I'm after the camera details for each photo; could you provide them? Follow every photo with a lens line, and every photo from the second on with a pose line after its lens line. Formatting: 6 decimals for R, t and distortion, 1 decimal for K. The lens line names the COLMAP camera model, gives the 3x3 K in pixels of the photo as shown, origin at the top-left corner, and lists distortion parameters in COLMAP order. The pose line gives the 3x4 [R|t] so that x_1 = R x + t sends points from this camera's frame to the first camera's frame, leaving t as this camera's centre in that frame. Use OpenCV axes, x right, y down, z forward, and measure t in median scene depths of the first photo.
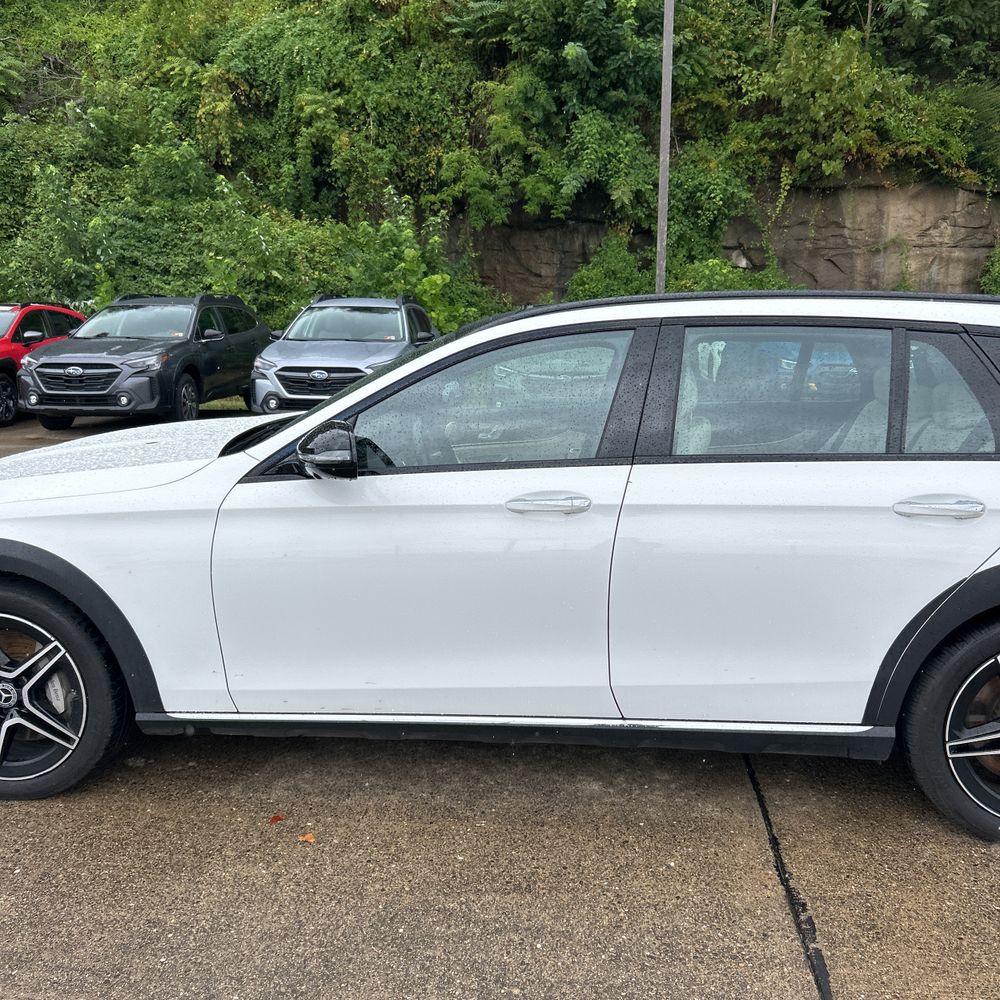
lens RADIAL K [[1007.5, 0, 496.5], [0, 1007.5, 491.0], [0, 0, 1]] dist [0.022325, -0.026114]
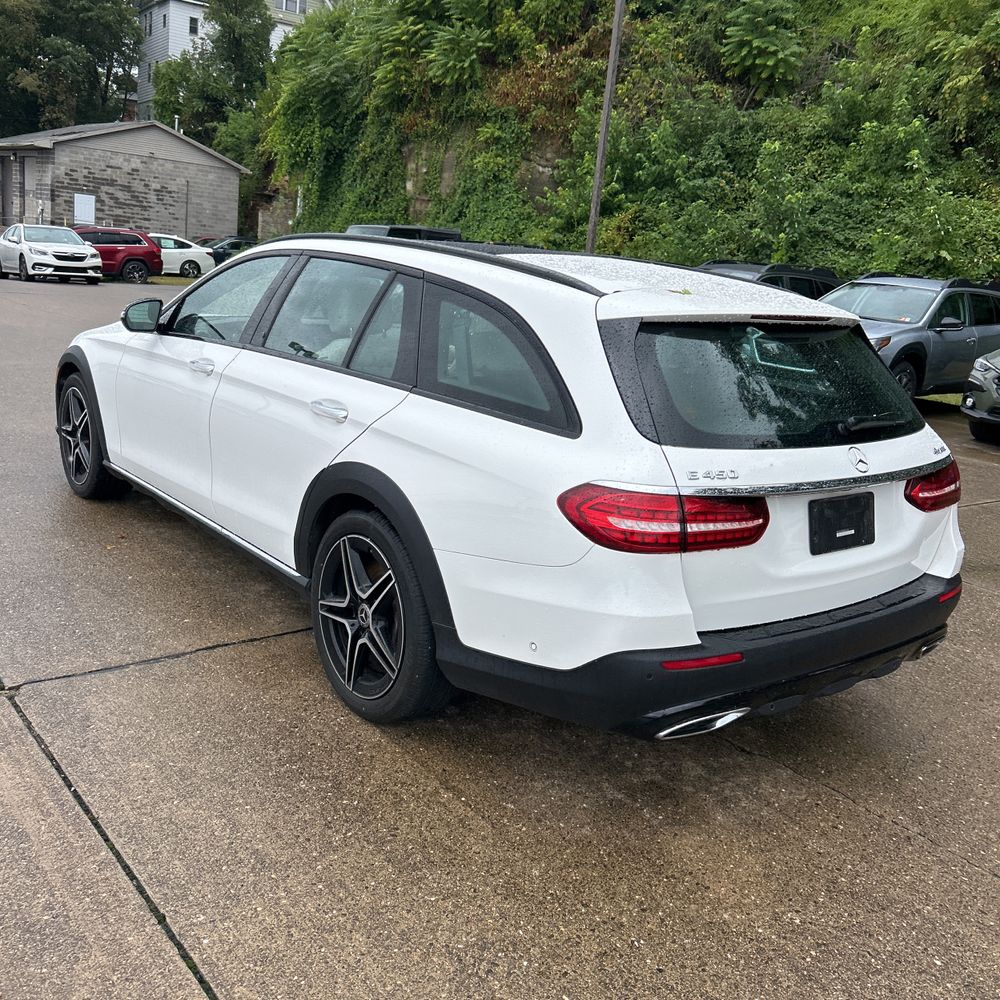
lens RADIAL K [[987.1, 0, 500.0], [0, 987.1, 500.0], [0, 0, 1]] dist [0.019975, -0.021308]
pose [[0.691511, 0.234334, -0.683301, 0.160281], [-0.212173, 0.970086, 0.117962, -0.007757], [0.690504, 0.063406, 0.720544, 0.033624]]
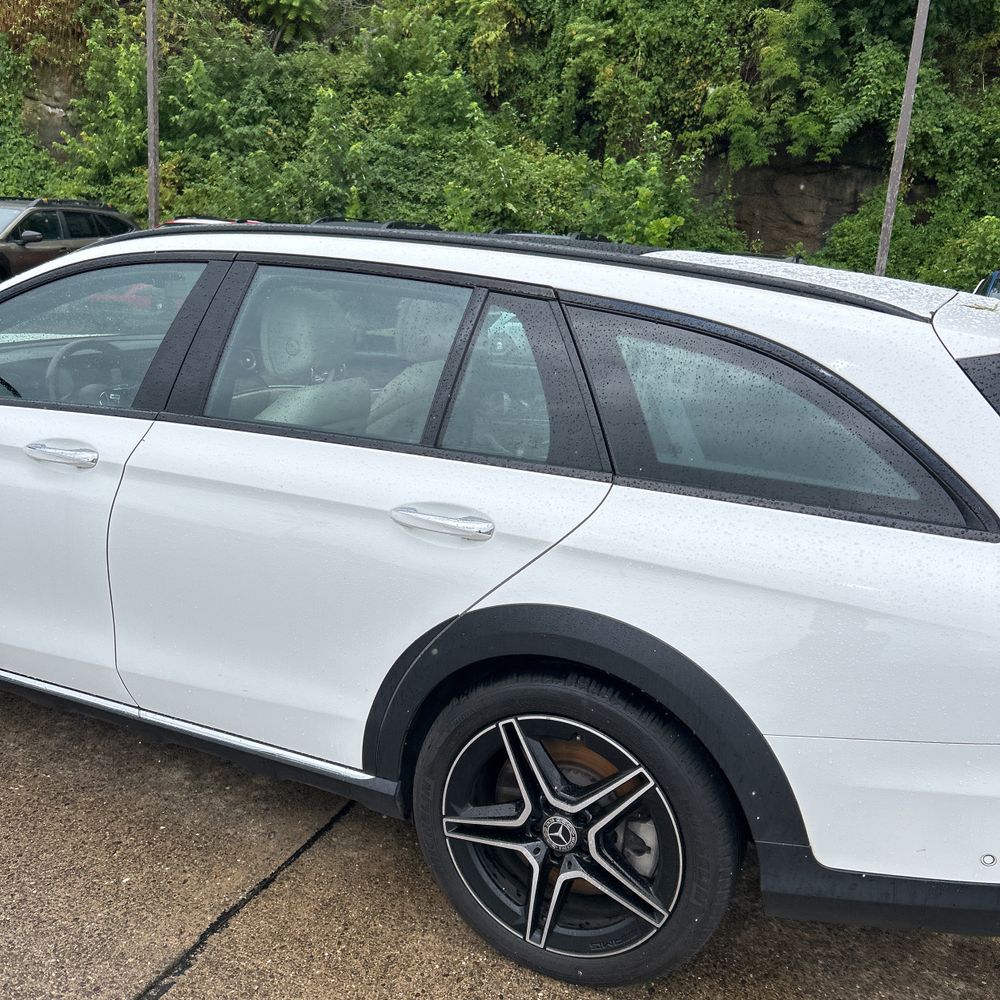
lens RADIAL K [[987.1, 0, 500.0], [0, 987.1, 500.0], [0, 0, 1]] dist [0.019975, -0.021308]
pose [[0.948958, 0.138124, -0.283548, 0.076794], [-0.118124, 0.989220, 0.086546, -0.008369], [0.292446, -0.048635, 0.955045, 0.036018]]
